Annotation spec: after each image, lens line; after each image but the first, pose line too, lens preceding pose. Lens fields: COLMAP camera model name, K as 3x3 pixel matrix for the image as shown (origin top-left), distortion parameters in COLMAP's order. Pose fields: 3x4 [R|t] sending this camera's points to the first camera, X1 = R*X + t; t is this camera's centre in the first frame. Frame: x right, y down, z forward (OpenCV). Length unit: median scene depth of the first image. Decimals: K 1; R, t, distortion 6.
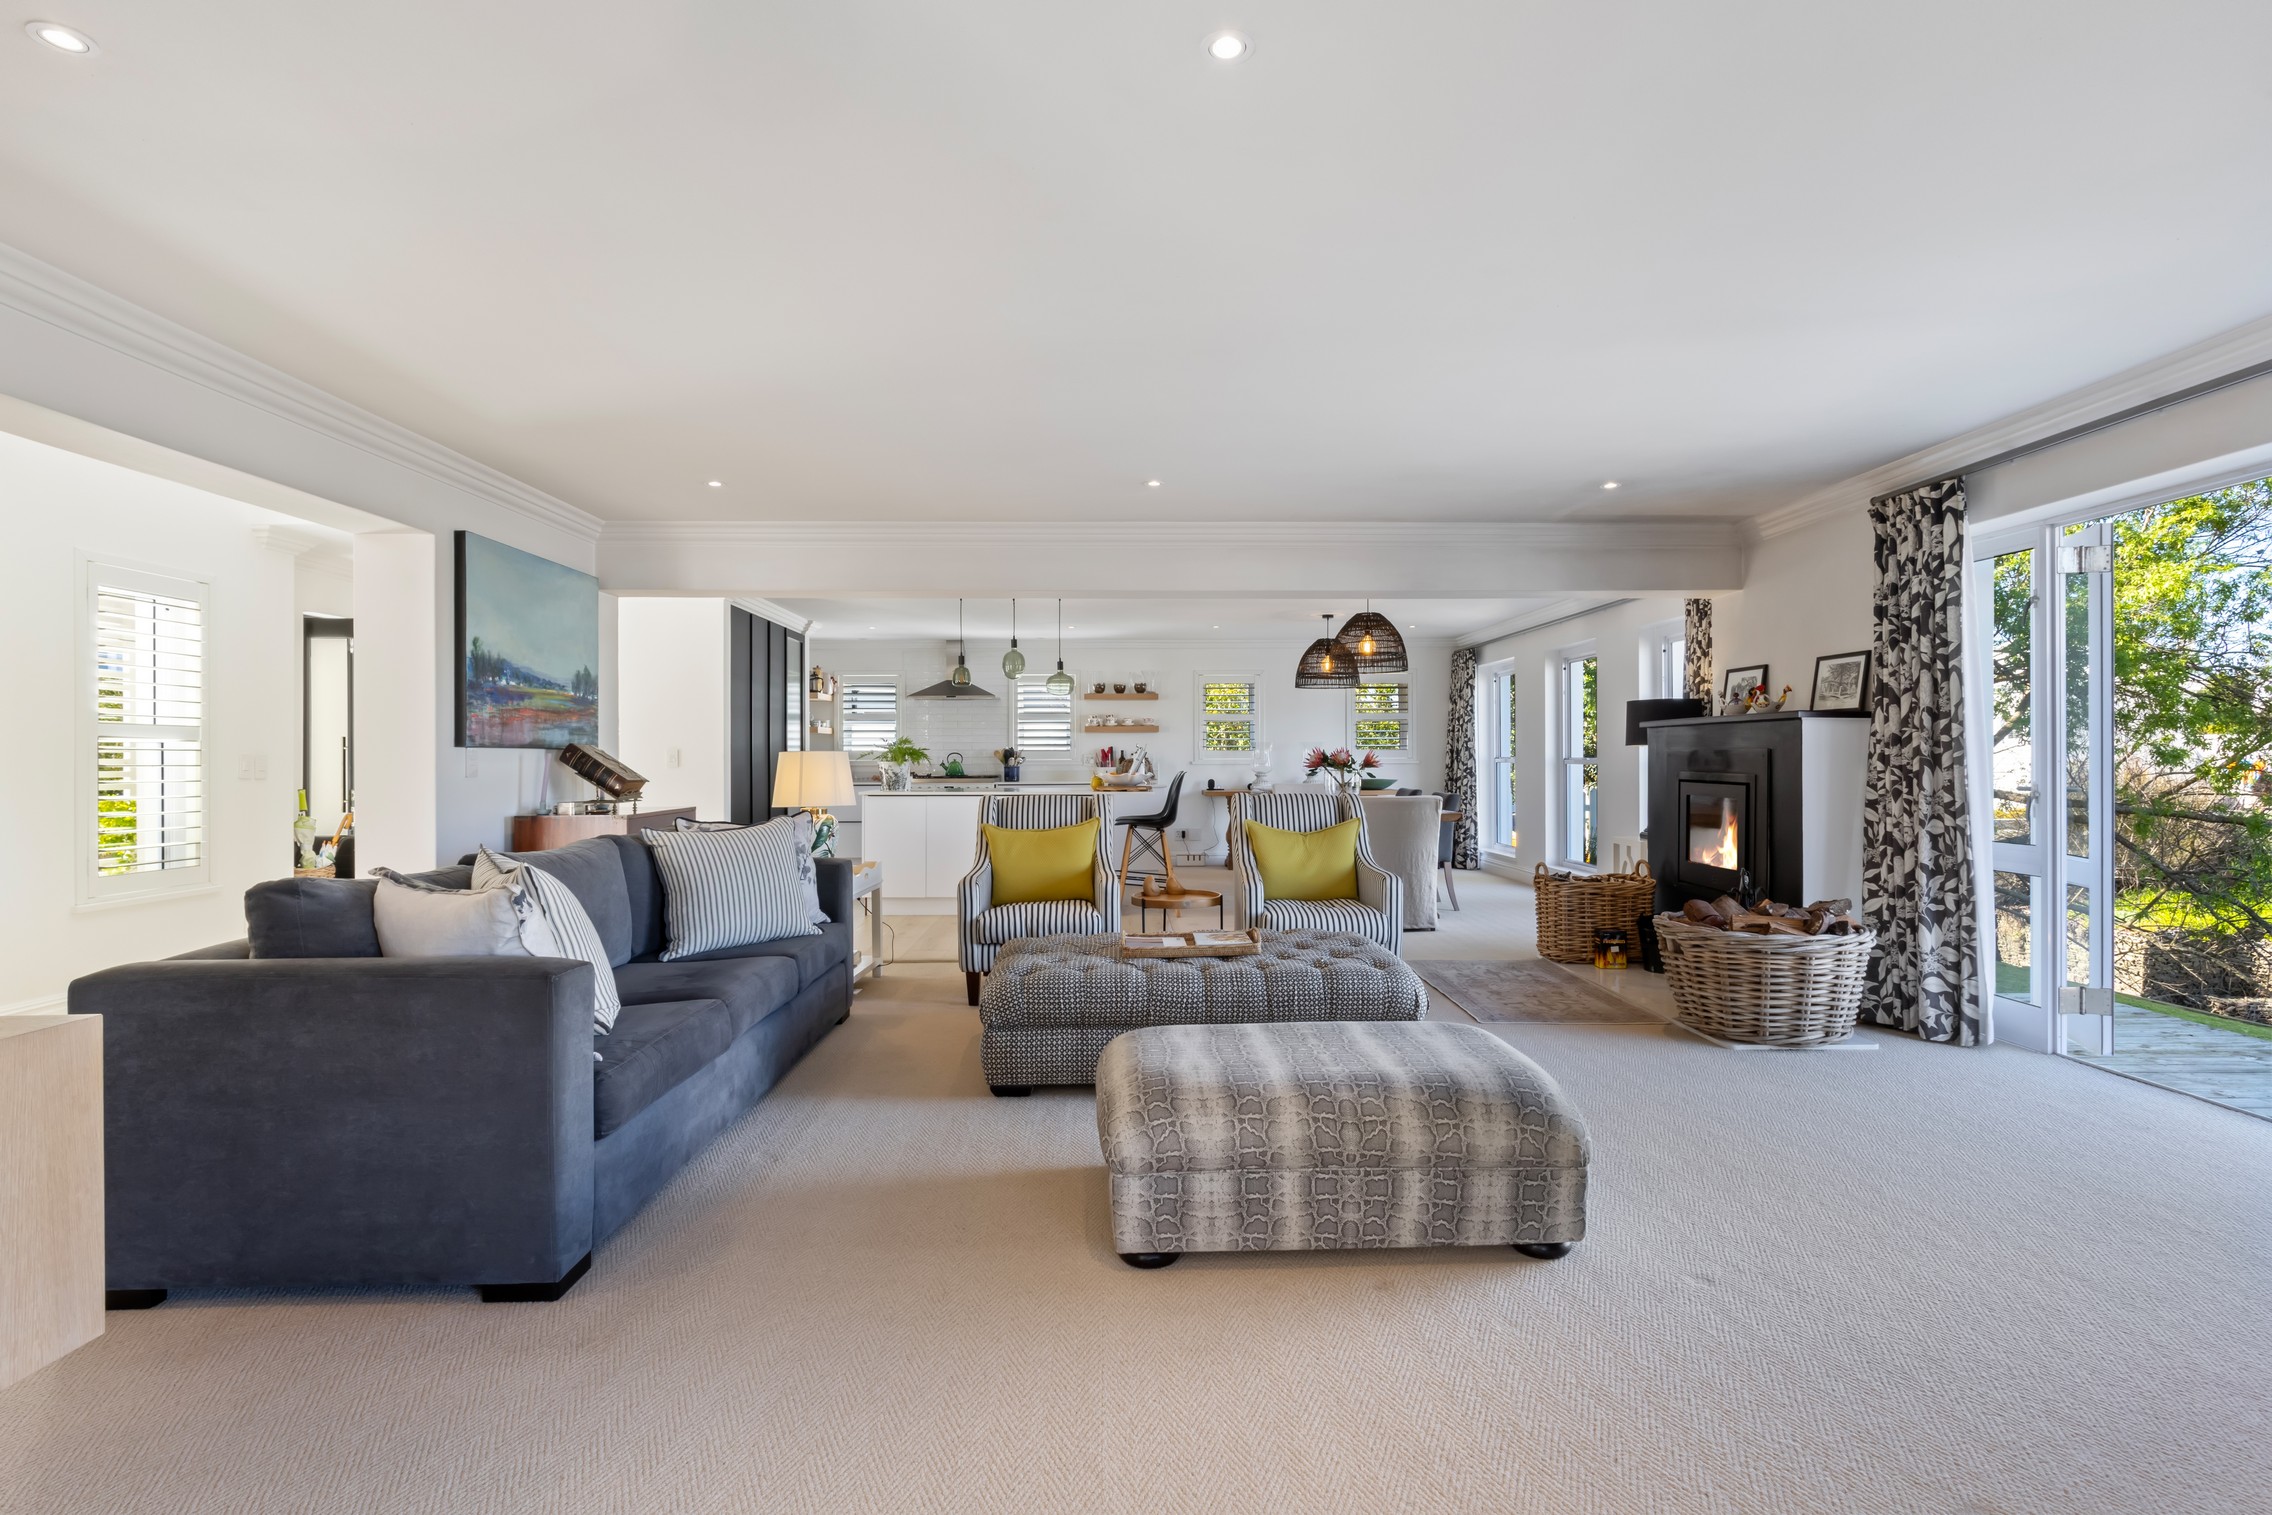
lens RADIAL K [[1113.2, 0, 1120.4], [0, 1113.2, 756.7], [0, 0, 1]] dist [0.001016, -0.000772]
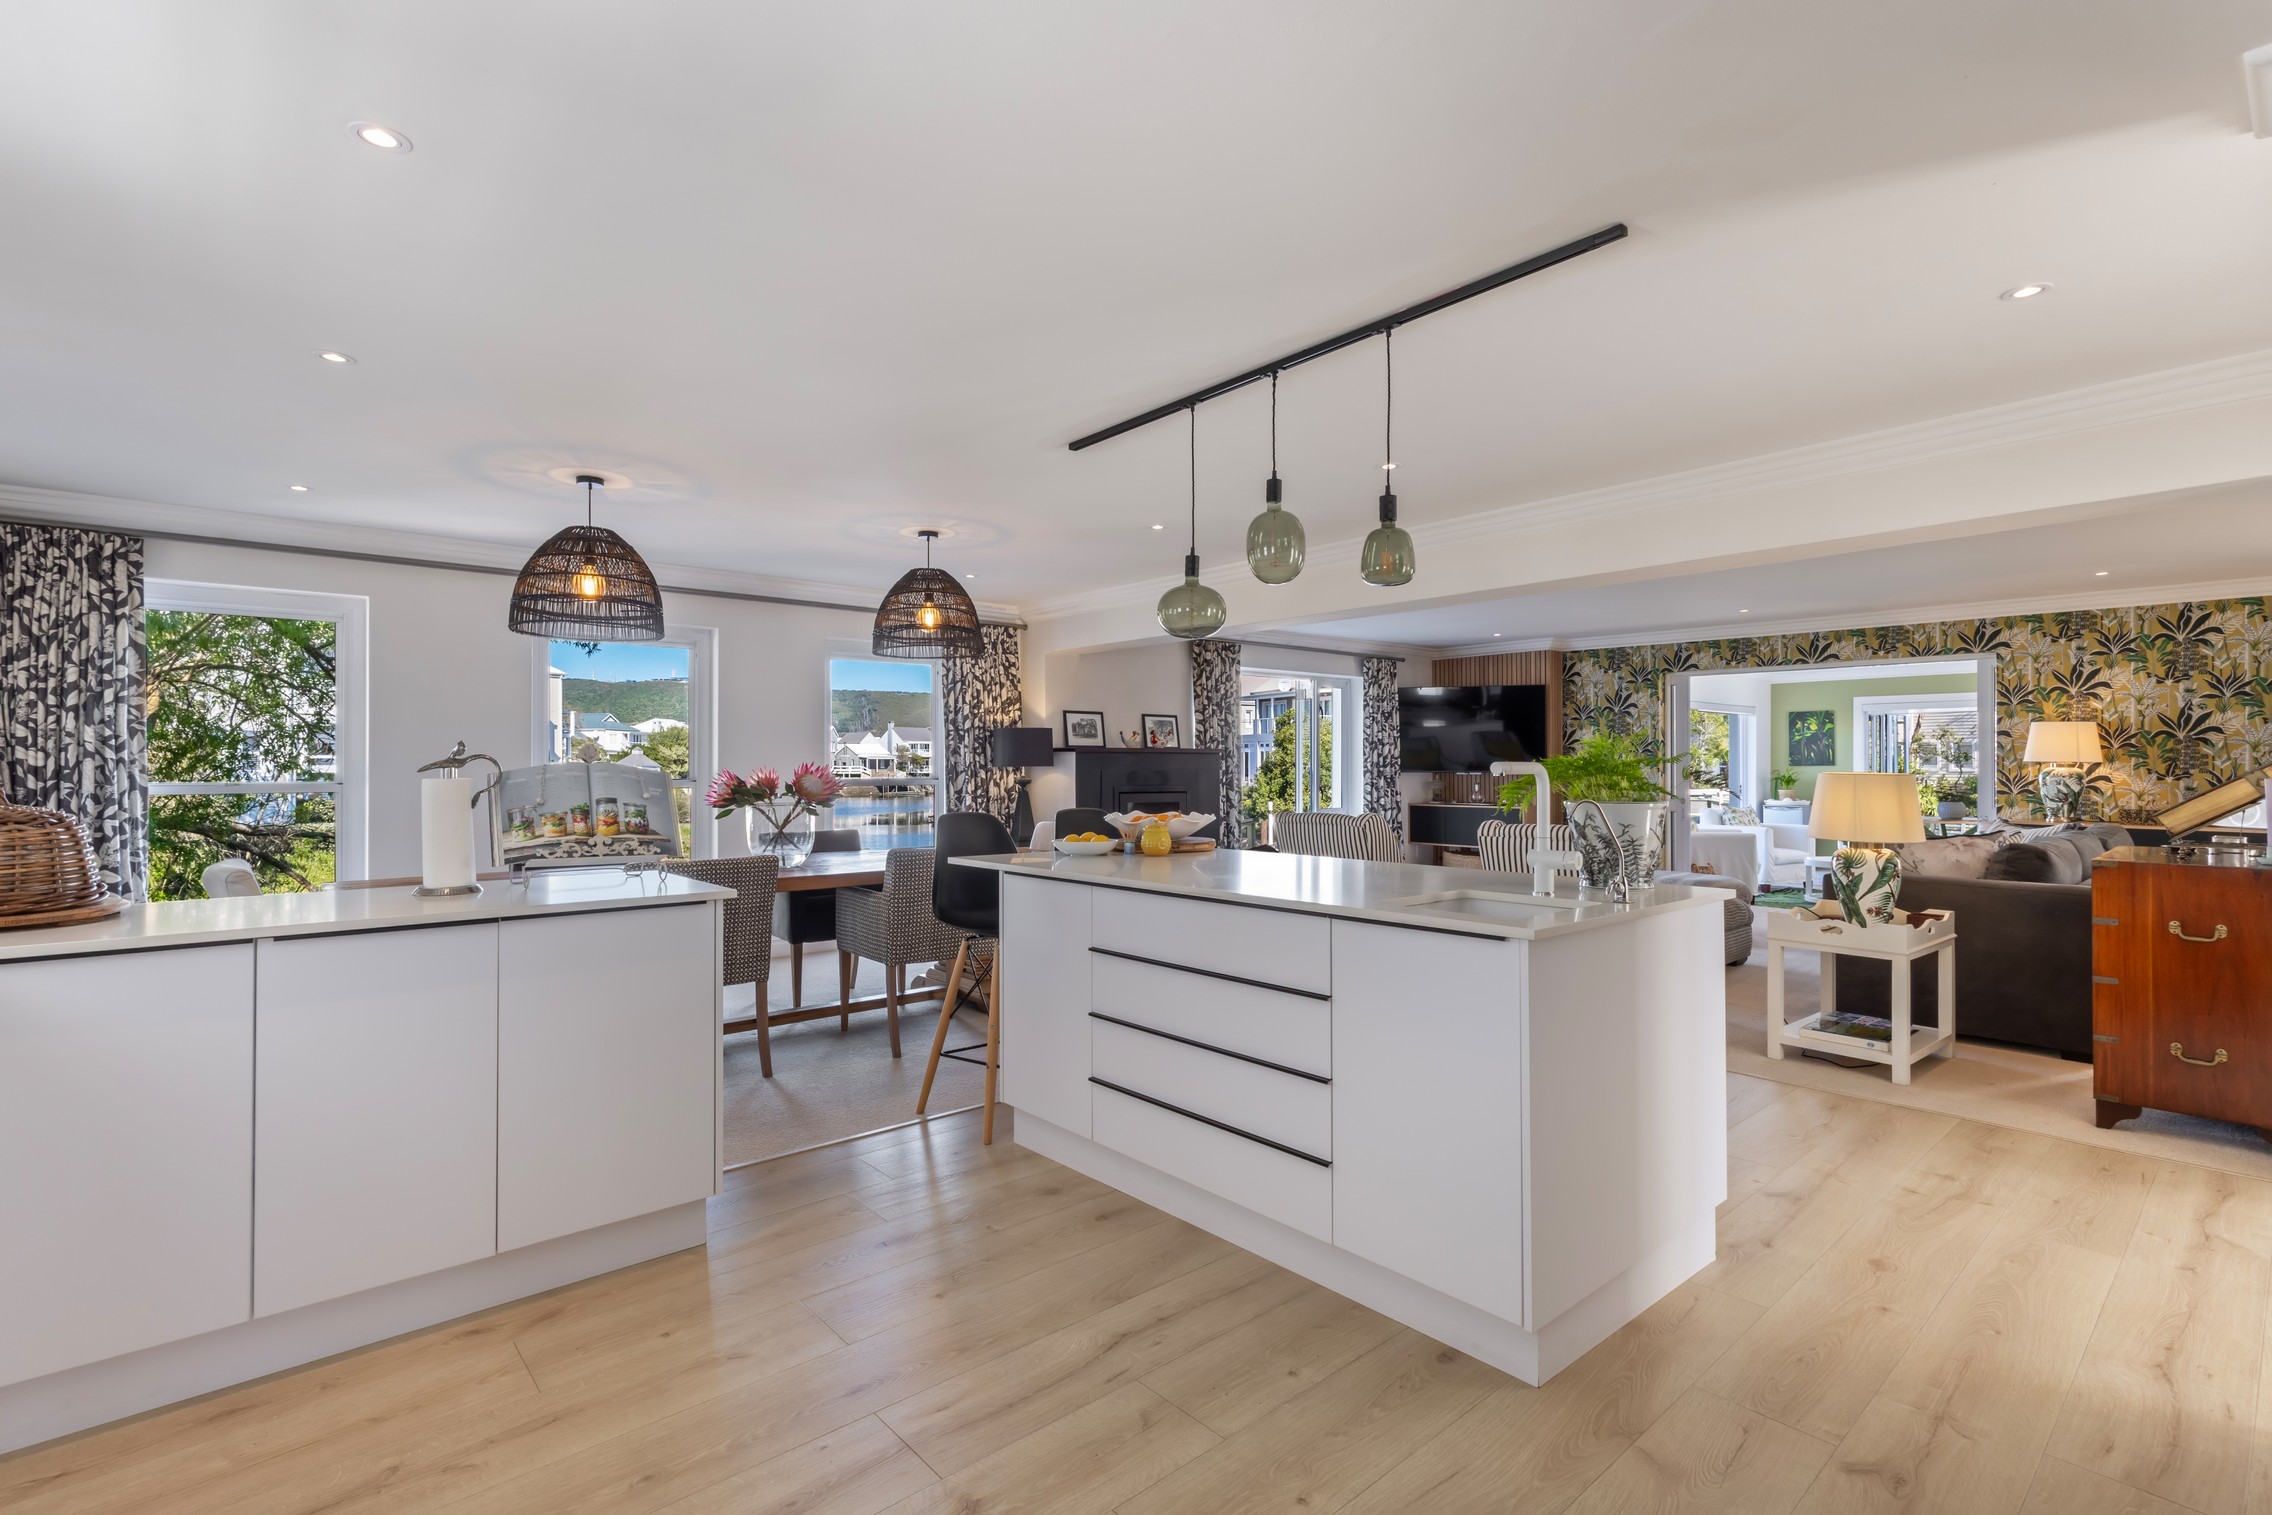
lens RADIAL K [[1043.3, 0, 1133.9], [0, 1043.3, 759.2], [0, 0, 1]] dist [-0.005552, 0.003230]
pose [[-0.653469, 0.007236, 0.756919, -0.315452], [0.001542, 0.999965, -0.008228, -0.005954], [-0.756952, -0.004209, -0.653457, 1.200492]]
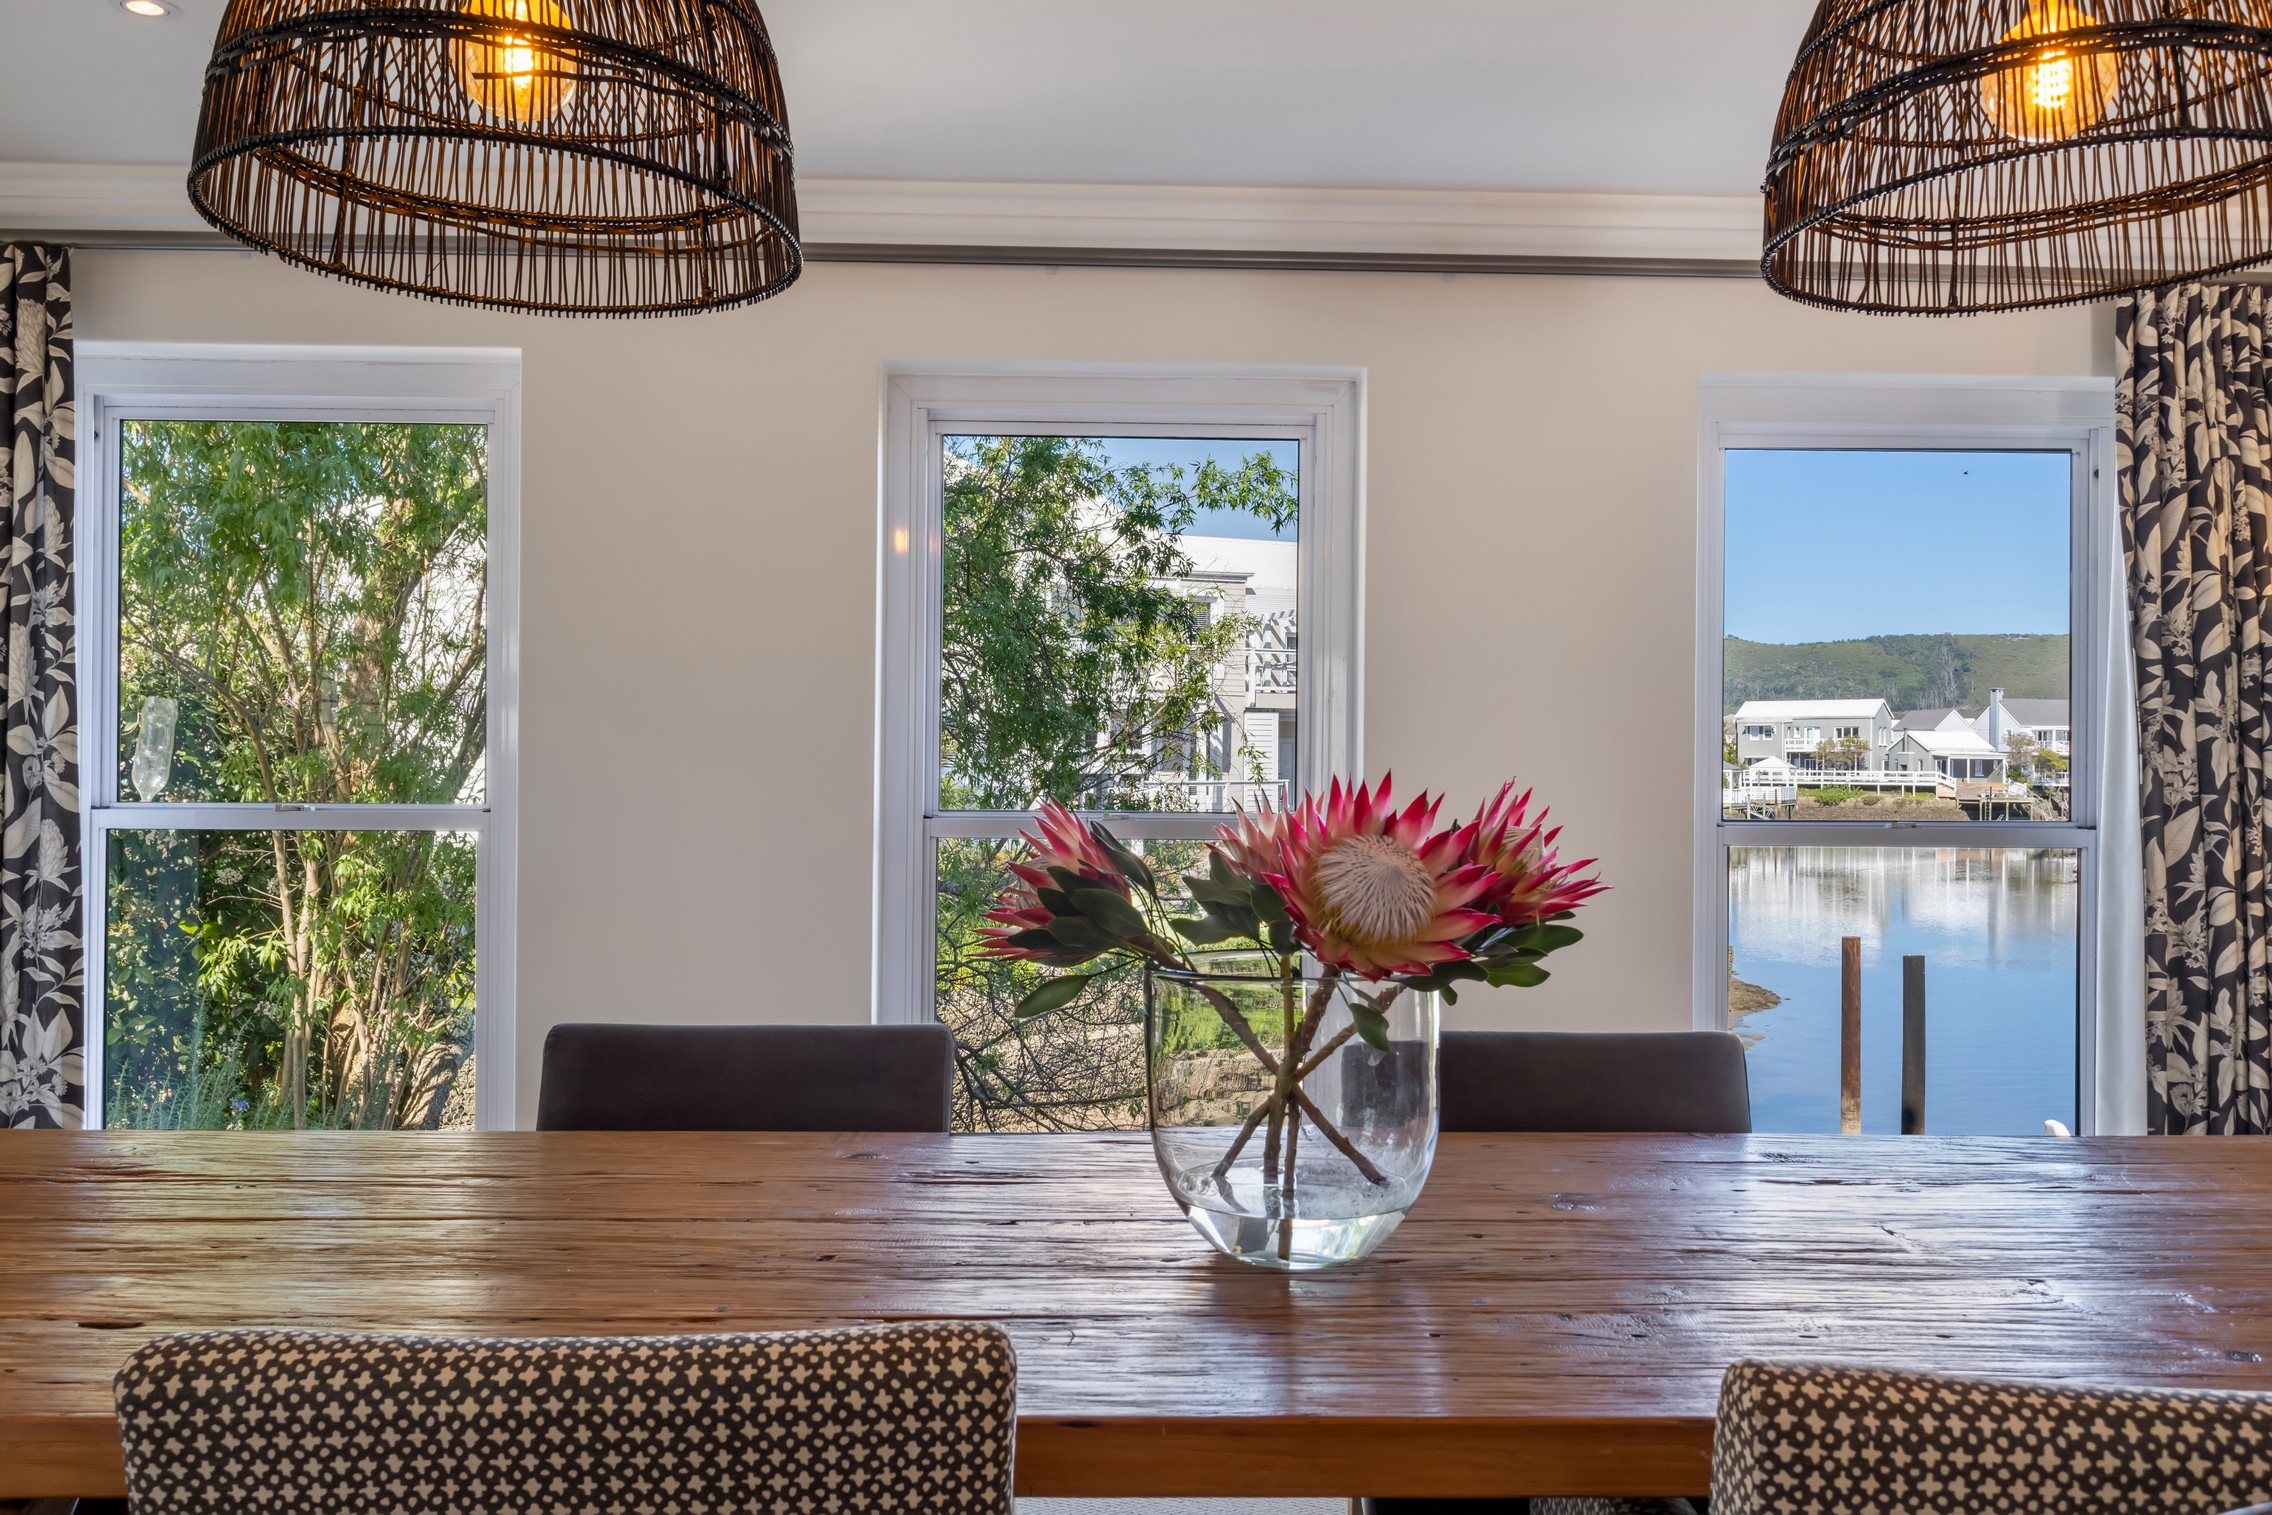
lens RADIAL K [[1779.9, 0, 1127.0], [0, 1779.9, 754.2], [0, 0, 1]] dist [0.015271, -0.037140]
pose [[-0.028987, 0.007094, 0.999555, 0.003927], [-0.010114, 0.999922, -0.007390, -0.009558], [-0.999529, -0.010323, -0.028913, 1.014967]]
